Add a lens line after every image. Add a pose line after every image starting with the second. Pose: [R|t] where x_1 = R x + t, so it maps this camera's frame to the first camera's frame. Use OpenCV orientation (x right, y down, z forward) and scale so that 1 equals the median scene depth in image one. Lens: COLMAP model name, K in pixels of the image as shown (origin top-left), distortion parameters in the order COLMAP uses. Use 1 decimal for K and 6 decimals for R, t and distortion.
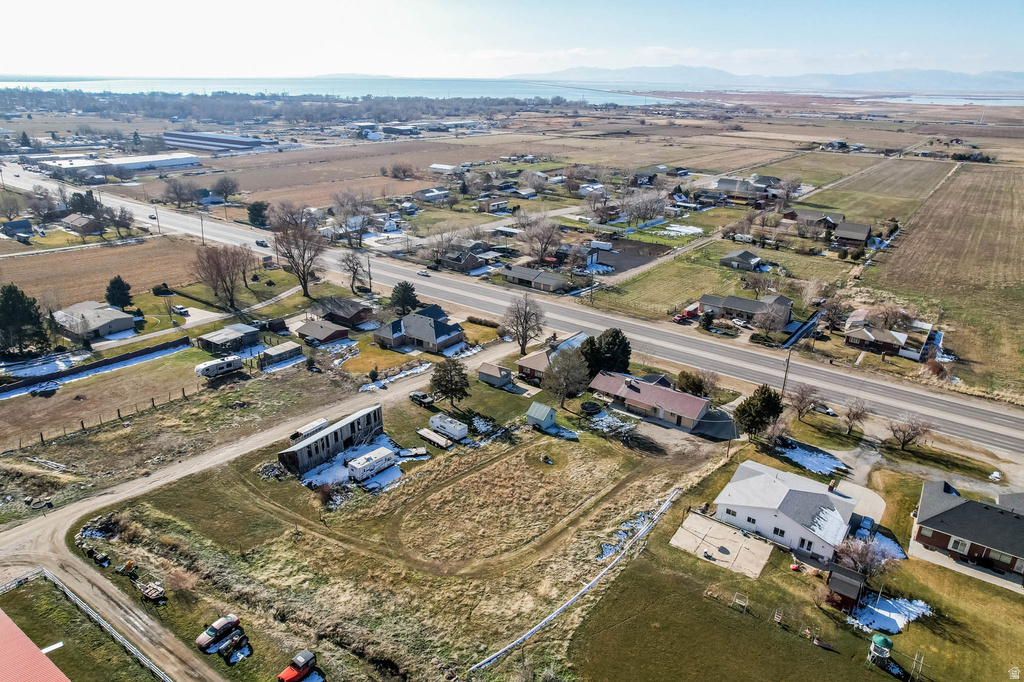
lens RADIAL K [[657.9, 0, 509.4], [0, 657.9, 338.4], [0, 0, 1]] dist [-0.080848, 0.072225]
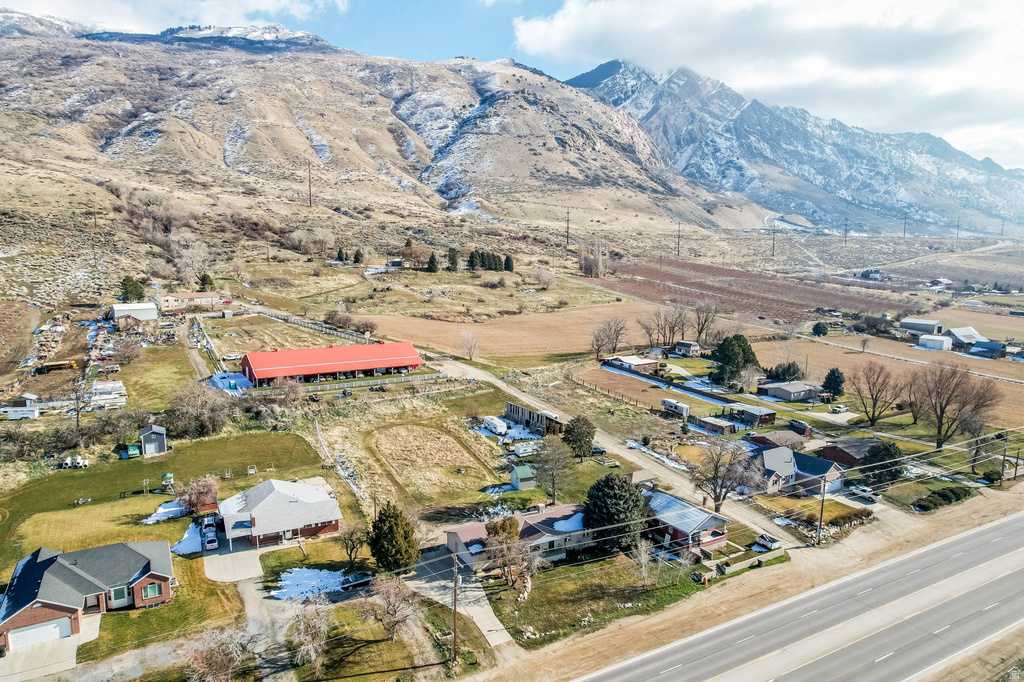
lens RADIAL K [[657.9, 0, 509.4], [0, 657.9, 338.4], [0, 0, 1]] dist [-0.080848, 0.072225]
pose [[-0.415988, 0.096179, -0.904270, 0.907889], [-0.349112, 0.901303, 0.256464, -0.314776], [0.839687, 0.422378, -0.341354, 1.164499]]
